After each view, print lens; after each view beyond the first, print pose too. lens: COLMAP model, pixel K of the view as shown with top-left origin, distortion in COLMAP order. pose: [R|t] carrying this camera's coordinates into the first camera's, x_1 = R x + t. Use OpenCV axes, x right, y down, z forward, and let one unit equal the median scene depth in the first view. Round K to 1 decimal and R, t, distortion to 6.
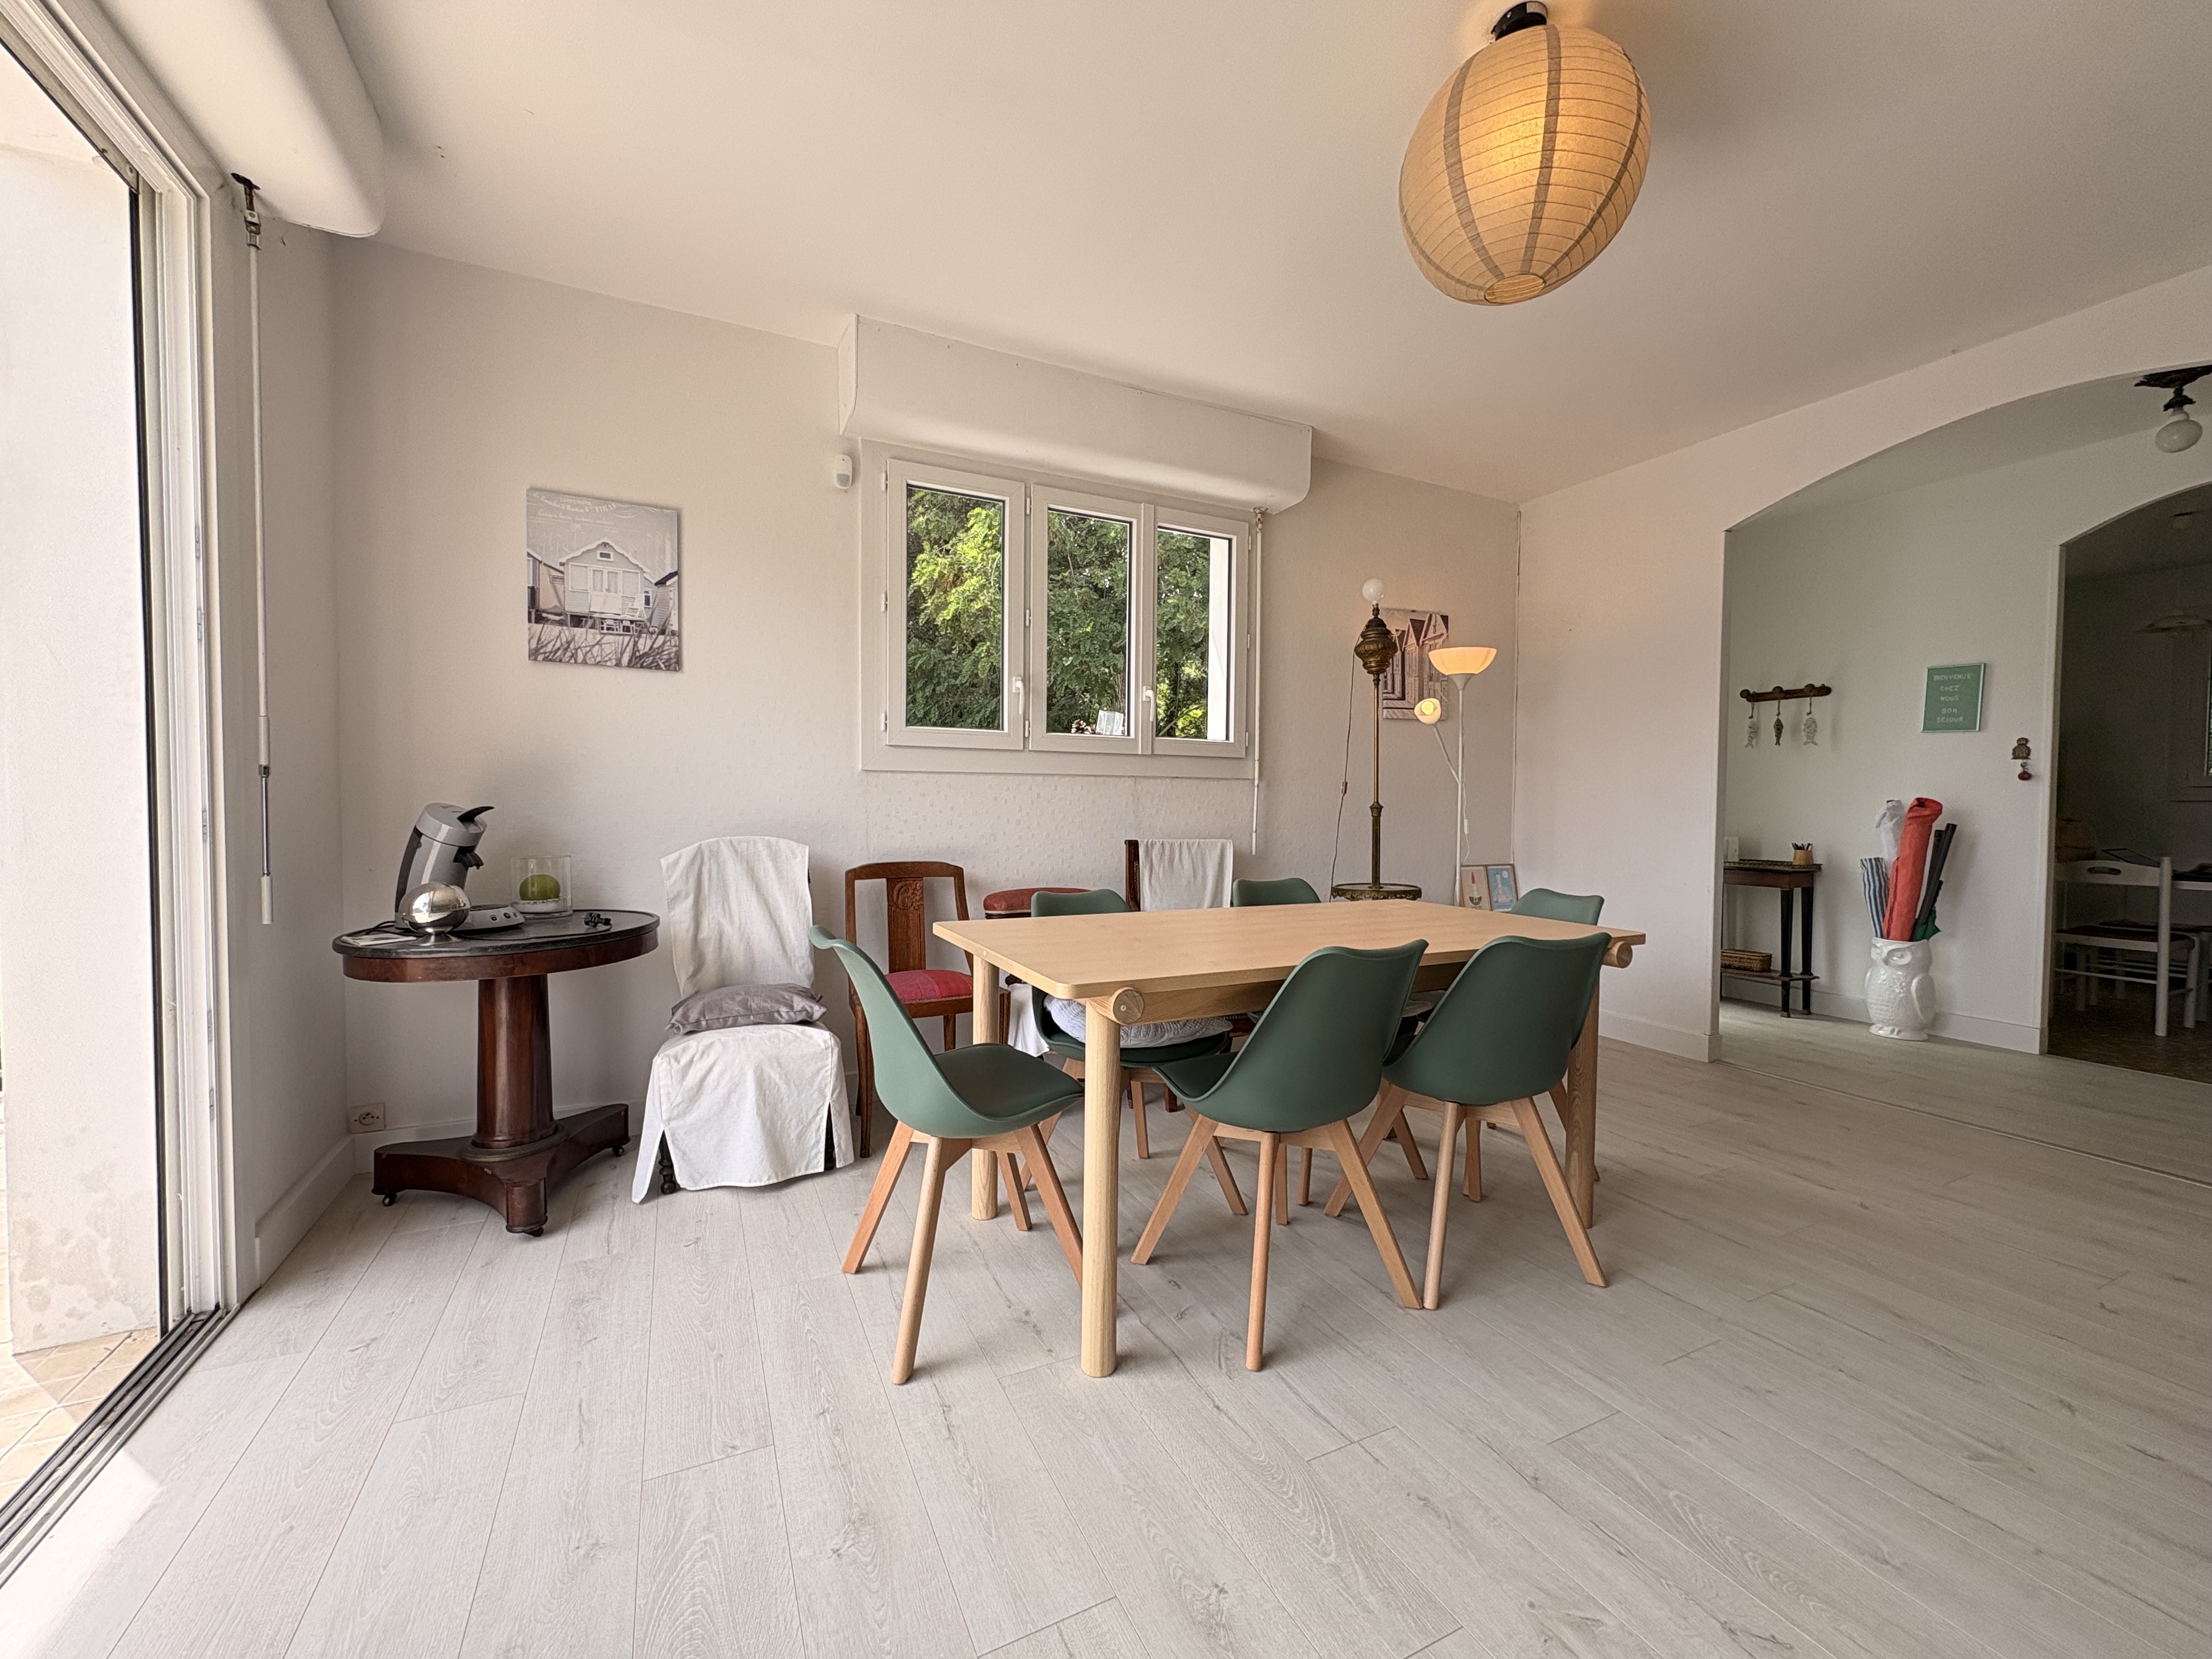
lens RADIAL K [[881.1, 0, 1103.5], [0, 881.1, 829.1], [0, 0, 1]] dist [0.002031, -0.000022]
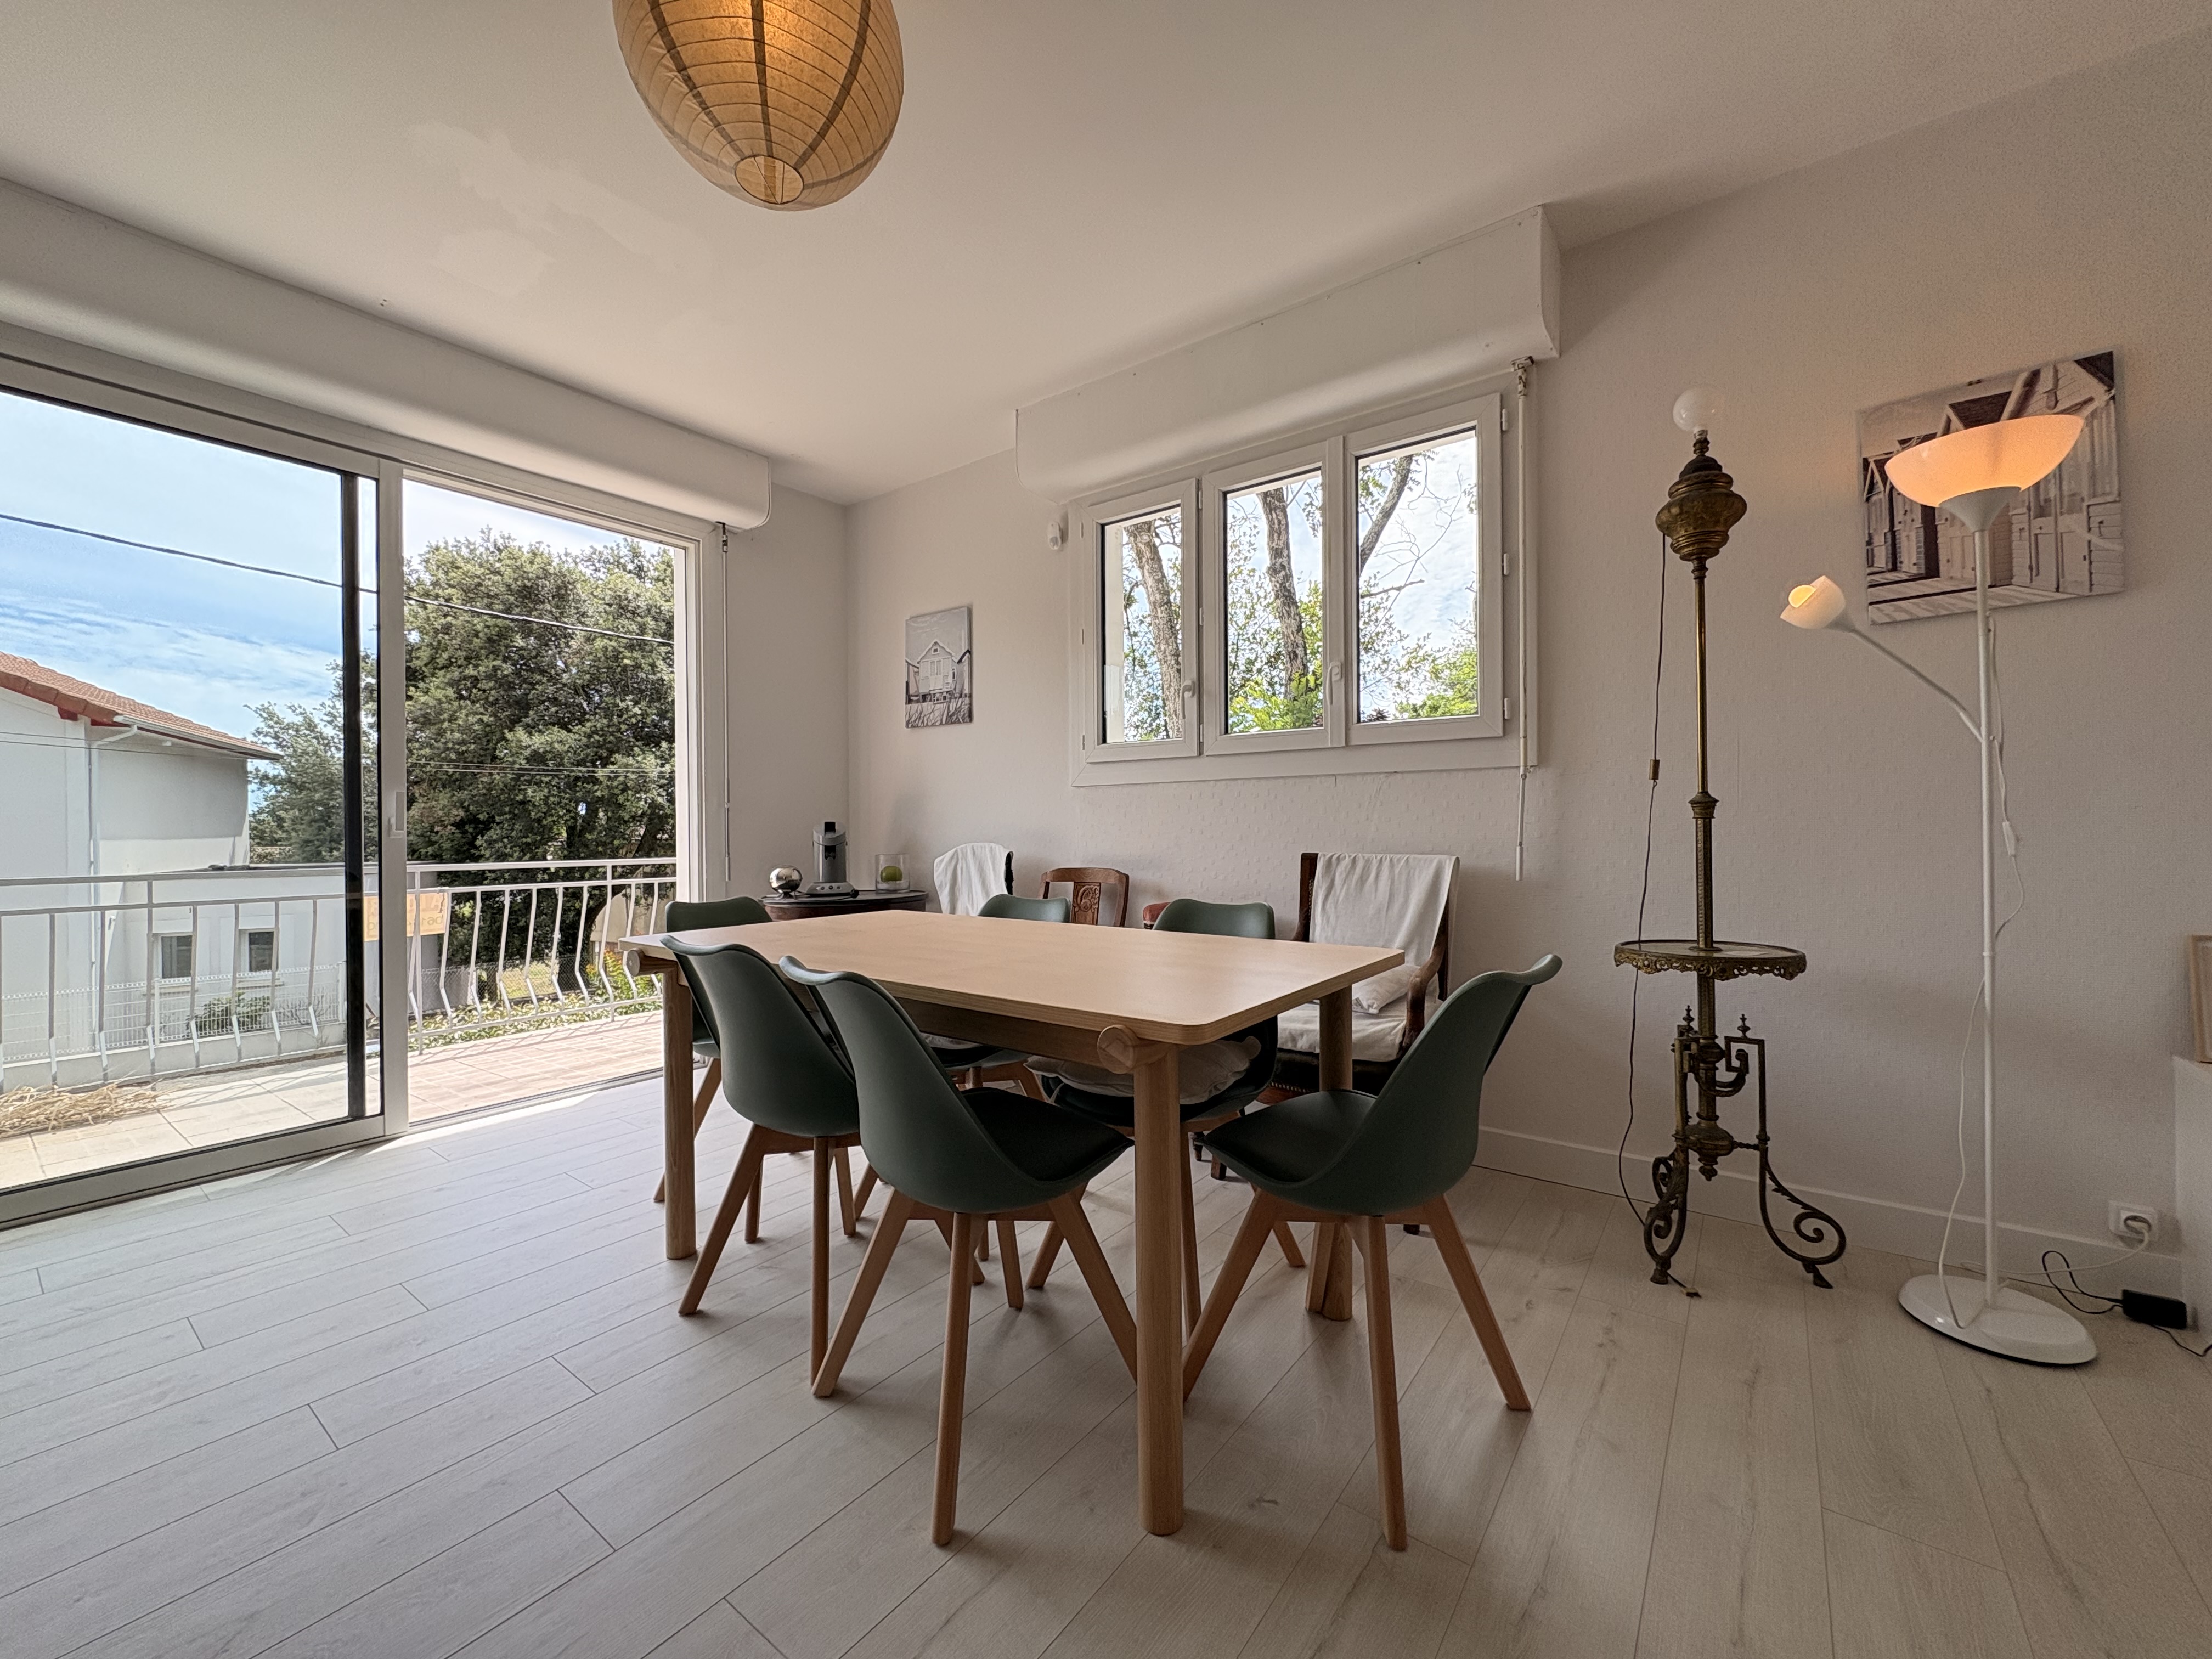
lens RADIAL K [[881.1, 0, 1103.5], [0, 881.1, 829.1], [0, 0, 1]] dist [0.002031, -0.000022]
pose [[0.459238, -0.010896, -0.888246, 0.771535], [-0.013754, 0.999718, -0.019375, 0.009982], [0.888207, 0.021114, 0.458958, 0.520214]]
